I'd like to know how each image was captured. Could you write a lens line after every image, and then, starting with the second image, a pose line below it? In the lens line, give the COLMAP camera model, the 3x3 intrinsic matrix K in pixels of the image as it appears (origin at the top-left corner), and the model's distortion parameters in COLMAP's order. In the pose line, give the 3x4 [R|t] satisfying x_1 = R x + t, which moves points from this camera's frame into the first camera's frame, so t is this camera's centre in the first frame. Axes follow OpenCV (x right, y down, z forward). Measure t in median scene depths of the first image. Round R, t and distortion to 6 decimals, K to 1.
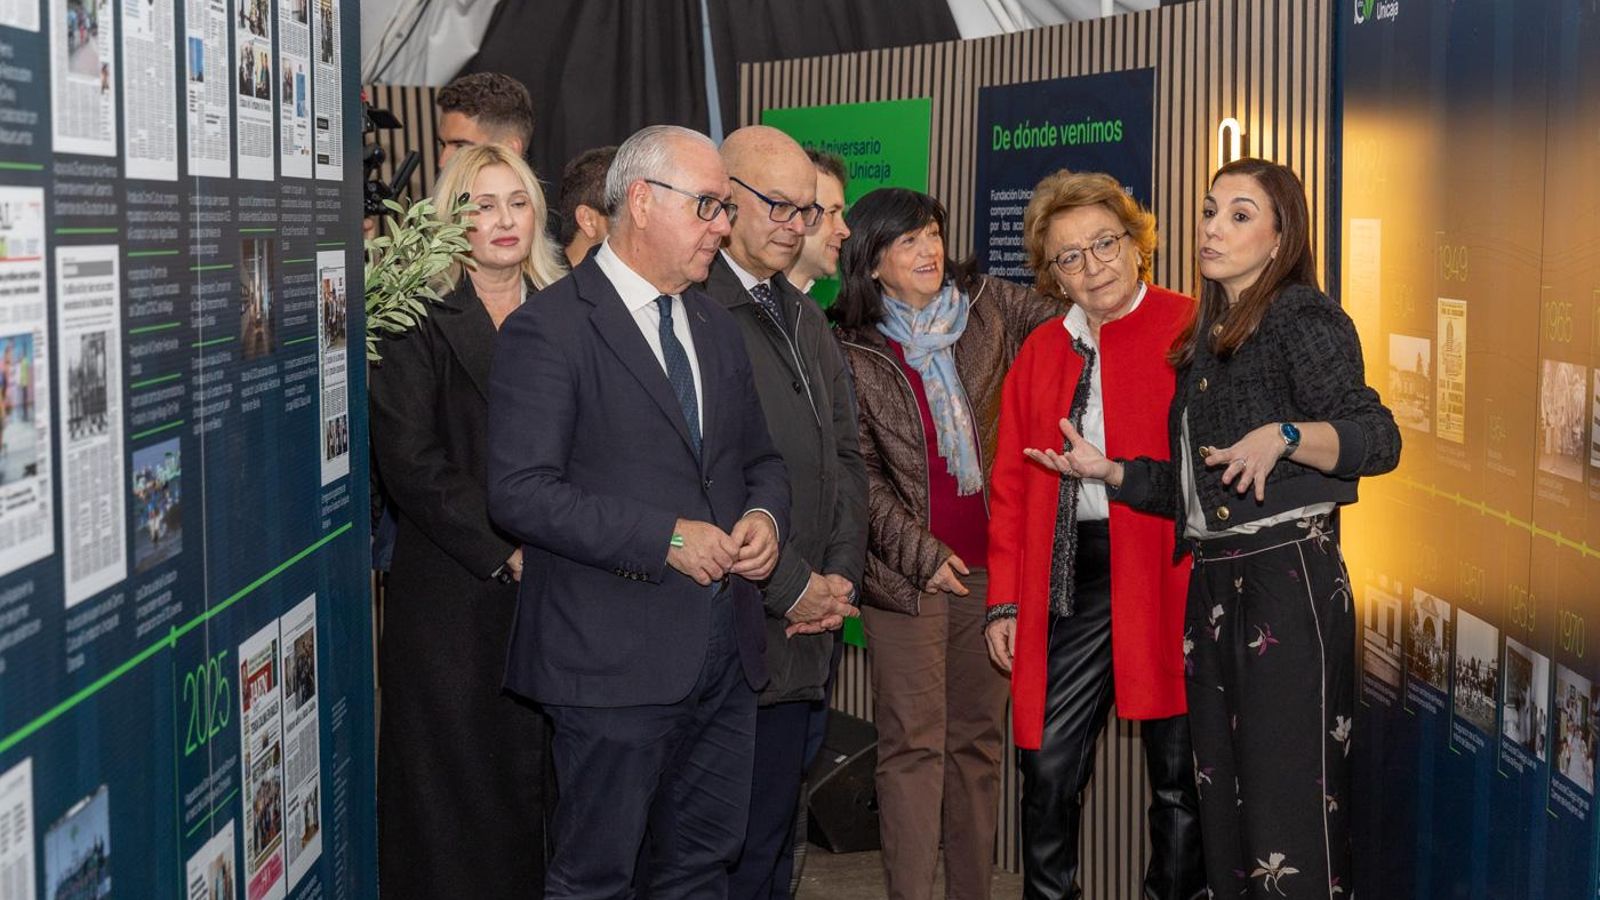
lens RADIAL K [[2886.4, 0, 801.0], [0, 2886.4, 452.5], [0, 0, 1]] dist [0.023151, 0.000000]
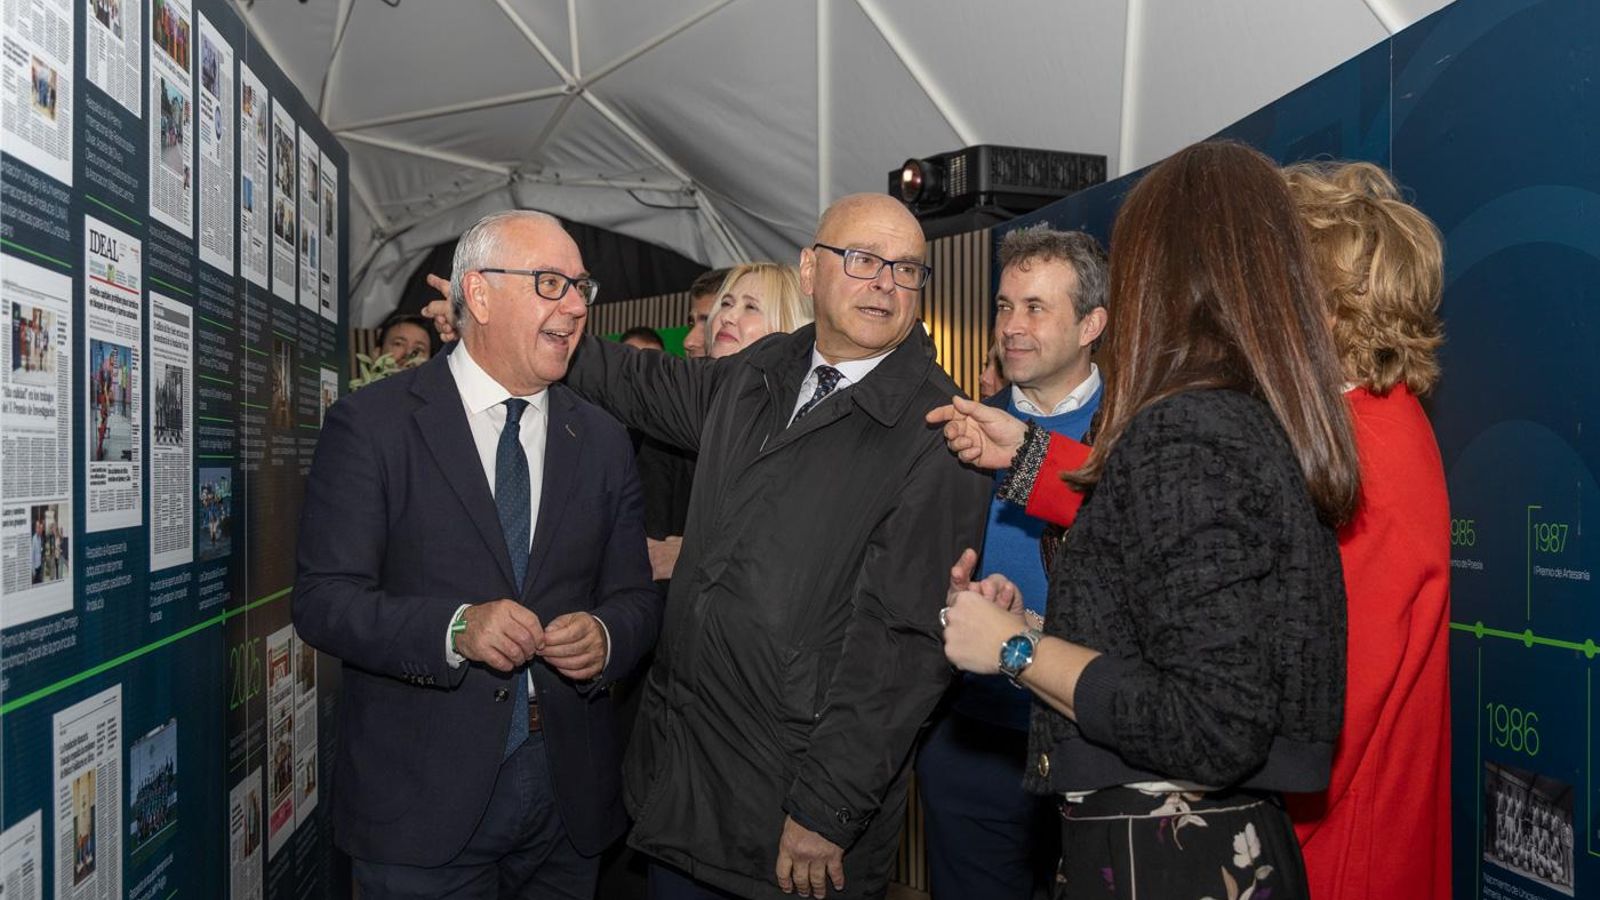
lens RADIAL K [[1803.7, 0, 798.3], [0, 1803.7, 450.2], [0, 0, 1]] dist [0.013820, 0.000000]
pose [[0.992625, 0.004211, 0.121155, -0.056353], [0.006162, 0.996352, -0.085117, 0.058622], [-0.121072, 0.085236, 0.988977, 0.144874]]
